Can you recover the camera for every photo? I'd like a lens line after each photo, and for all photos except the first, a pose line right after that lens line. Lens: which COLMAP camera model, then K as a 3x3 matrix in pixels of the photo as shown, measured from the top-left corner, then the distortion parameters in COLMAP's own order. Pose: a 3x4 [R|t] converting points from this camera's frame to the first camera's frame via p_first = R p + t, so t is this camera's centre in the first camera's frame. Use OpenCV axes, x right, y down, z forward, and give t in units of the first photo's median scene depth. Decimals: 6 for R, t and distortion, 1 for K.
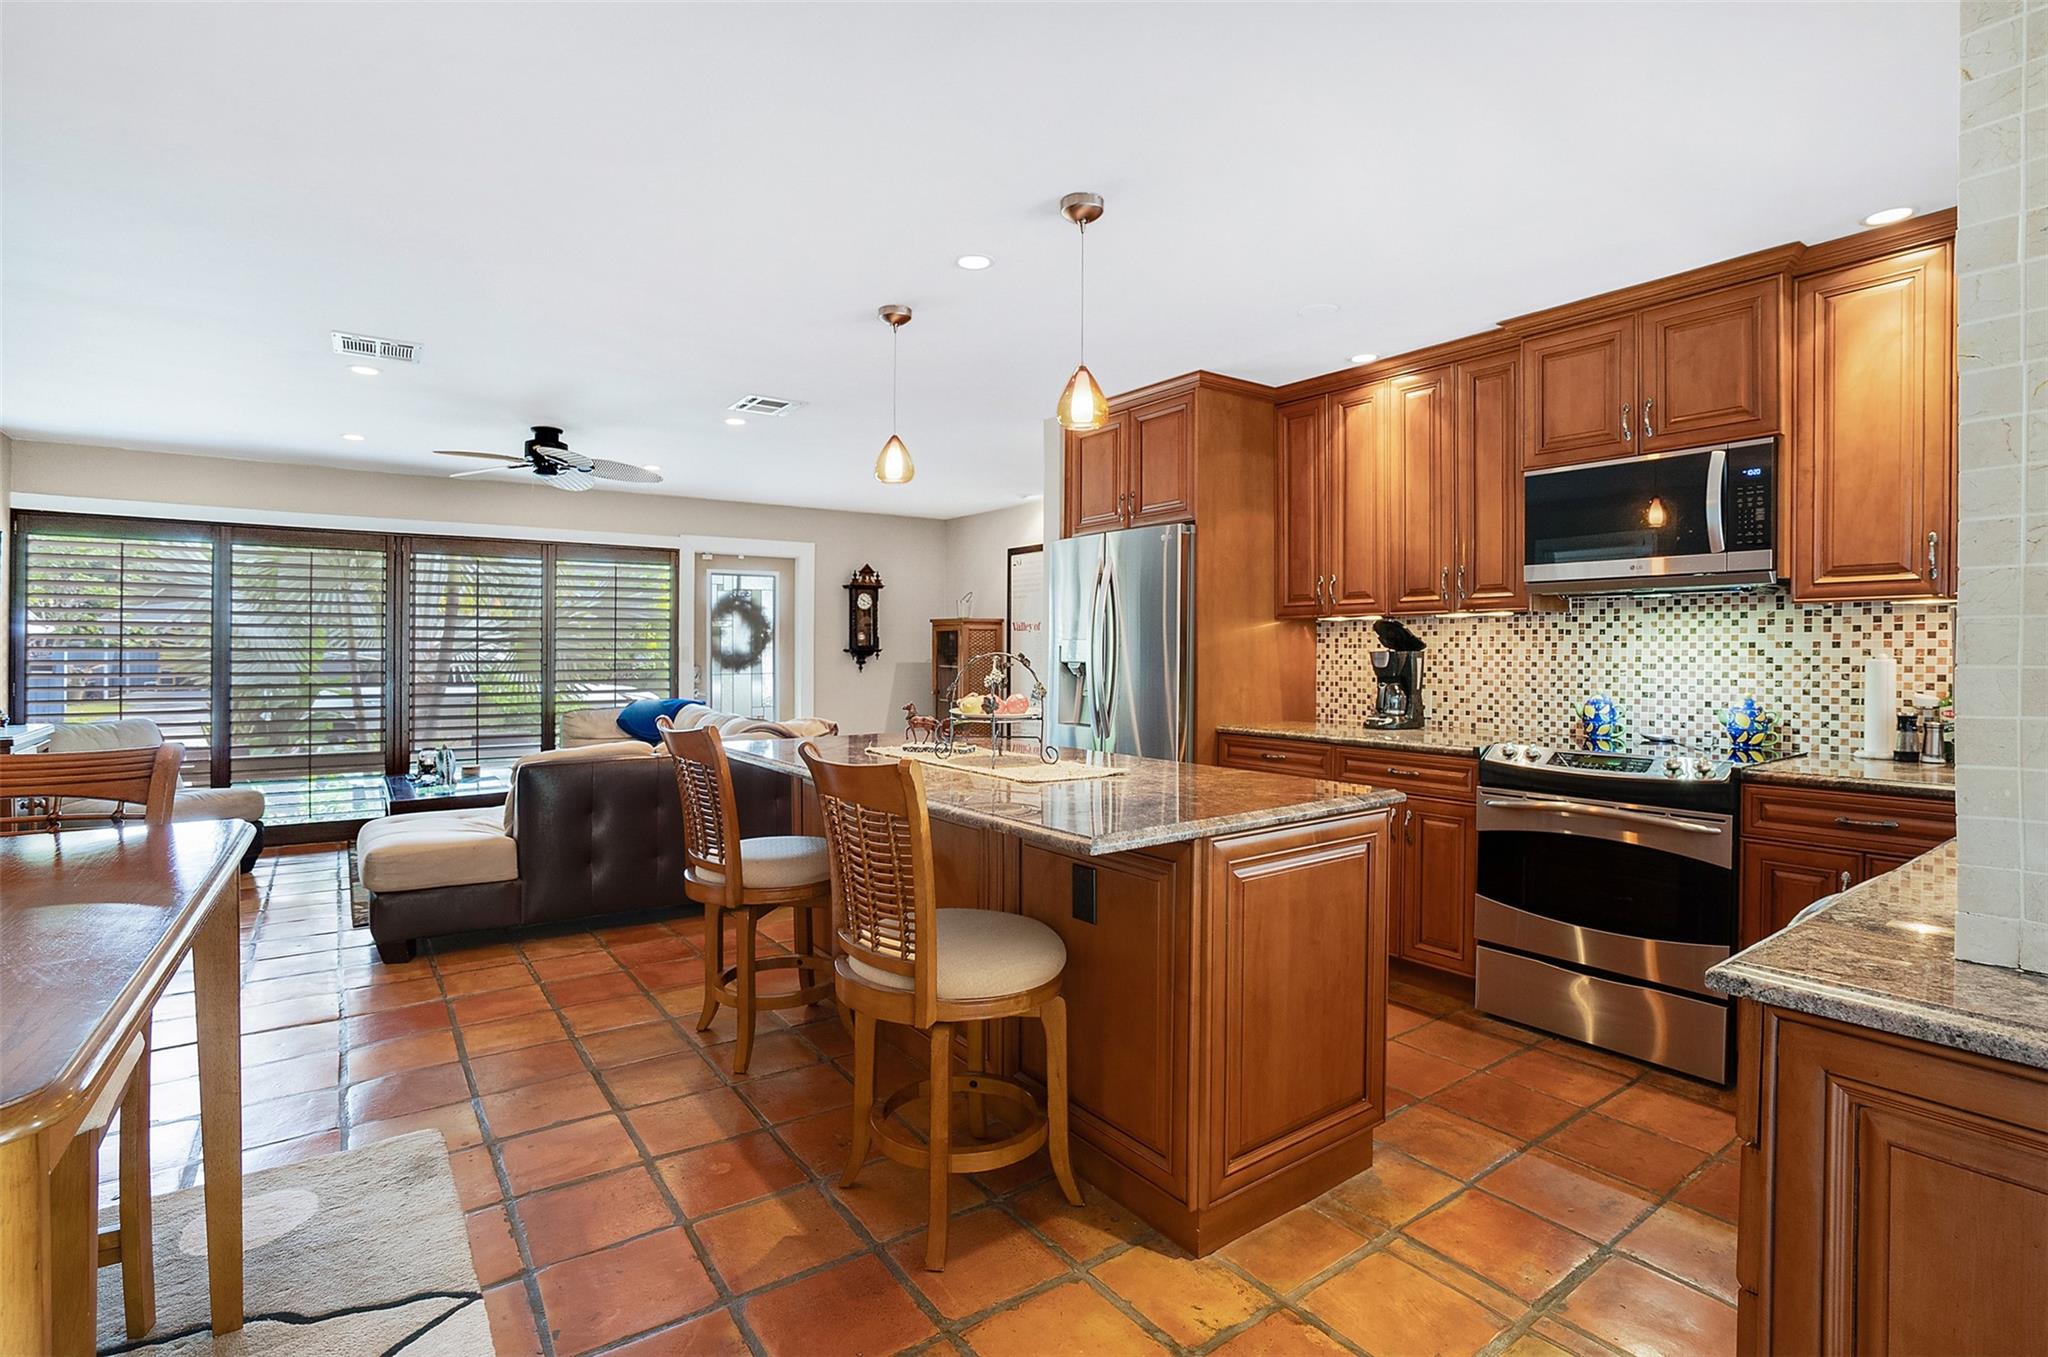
lens RADIAL K [[943.8, 0, 1017.3], [0, 943.8, 650.3], [0, 0, 1]] dist [-0.028563, 0.005975]
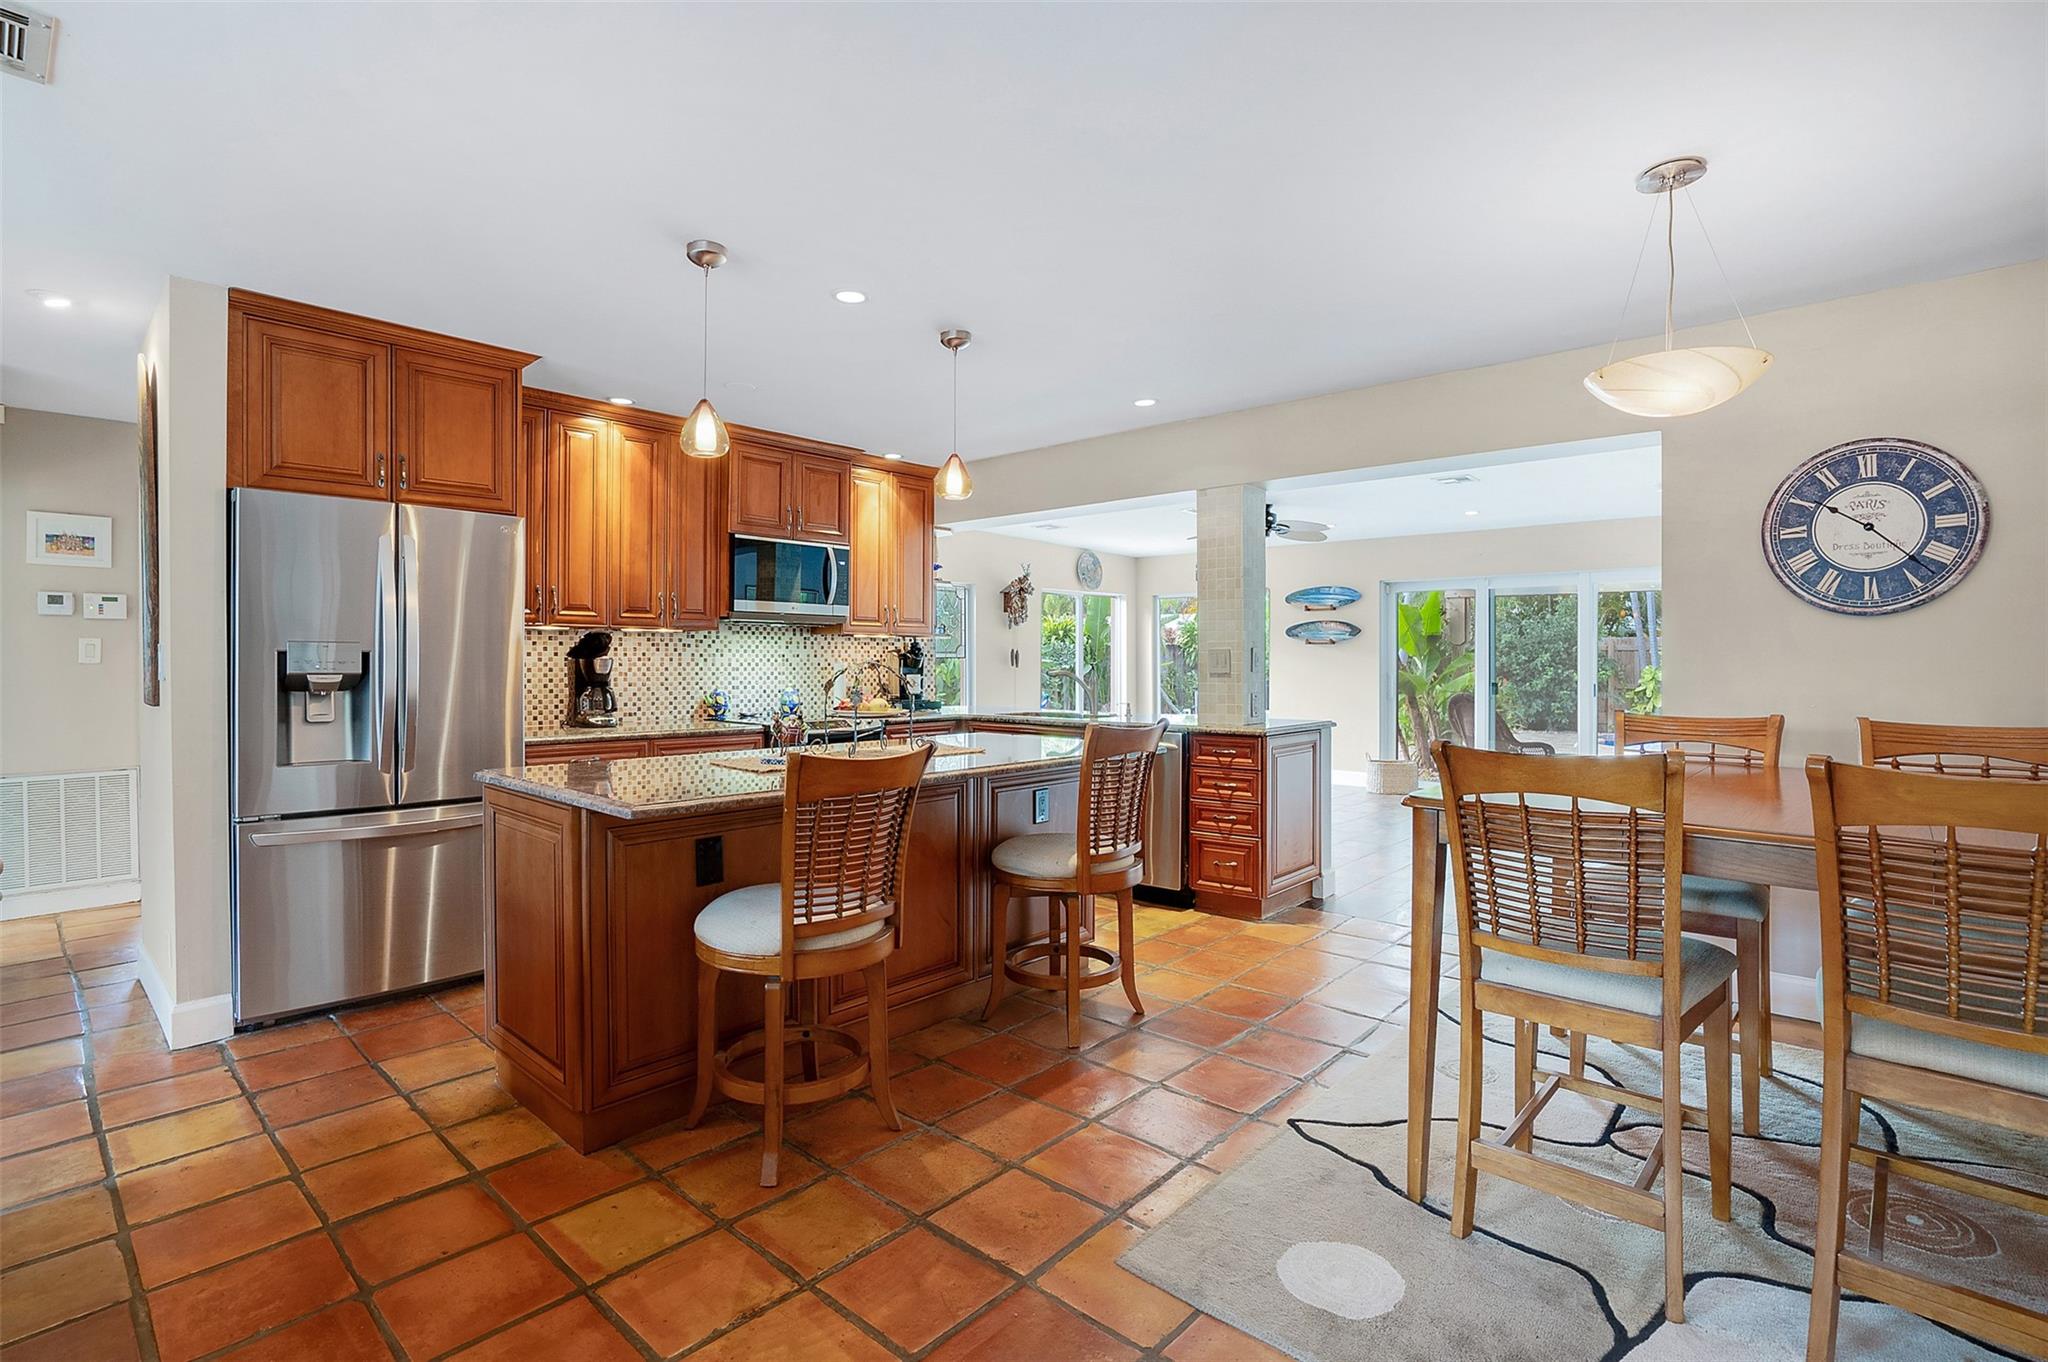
lens RADIAL K [[943.8, 0, 1023.9], [0, 943.8, 668.8], [0, 0, 1]] dist [-0.028563, 0.005975]
pose [[-0.201207, -0.005479, 0.979533, -0.770943], [0.001129, 0.999982, 0.005826, 0.006661], [-0.979548, 0.002278, -0.201197, 0.689374]]
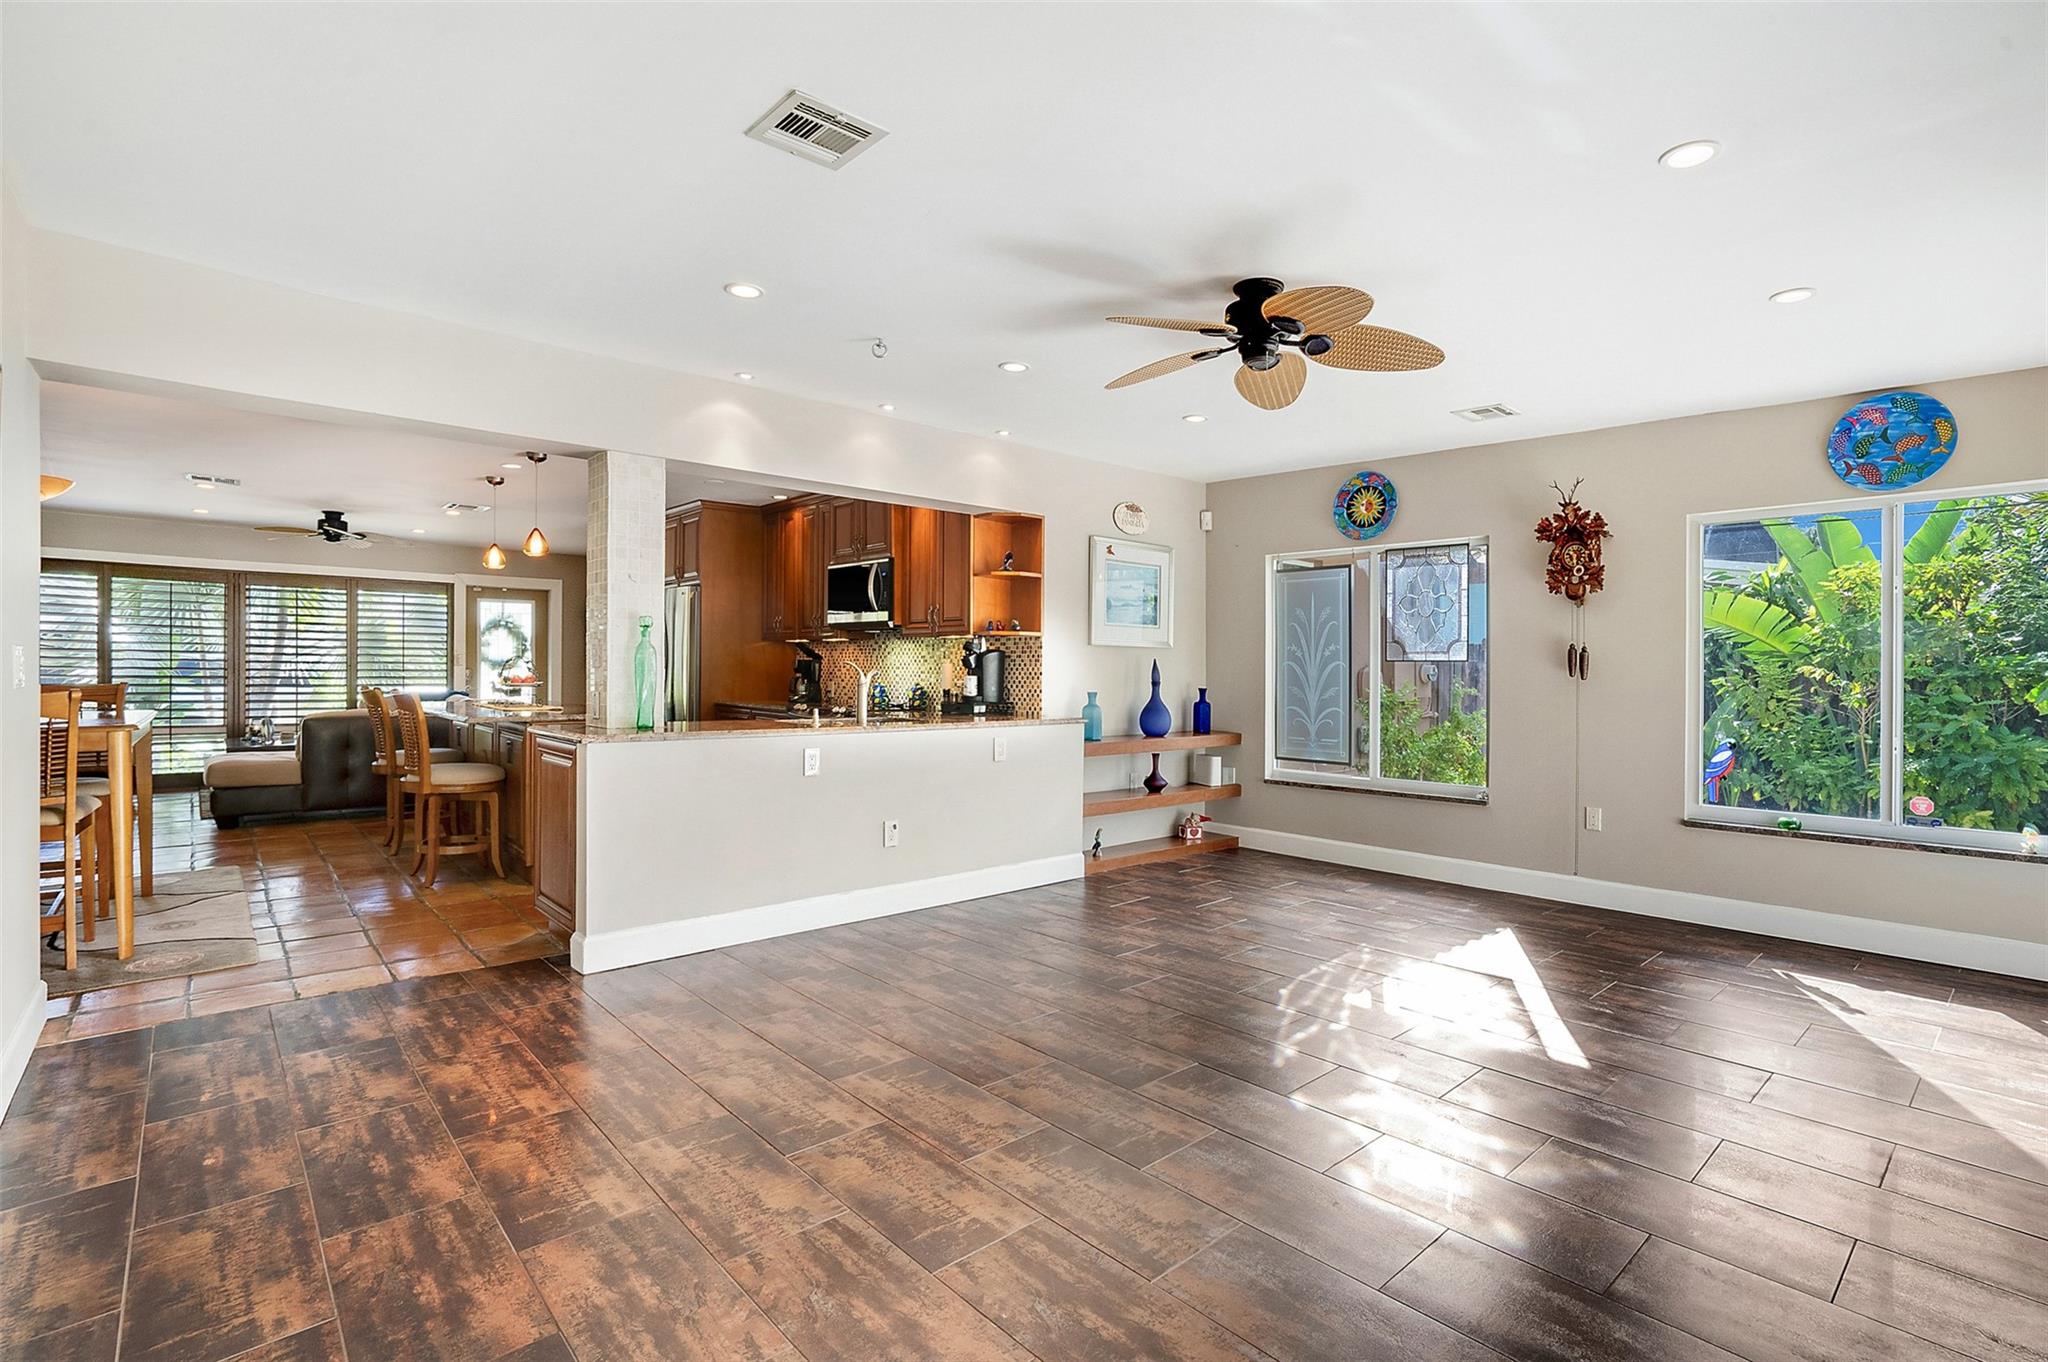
lens RADIAL K [[943.8, 0, 1005.9], [0, 943.8, 690.2], [0, 0, 1]] dist [-0.028563, 0.005975]
pose [[0.995913, 0.012670, 0.089423, 0.576411], [-0.014816, 0.999617, 0.023368, 0.009661], [-0.089093, -0.024597, 0.995720, -0.783460]]
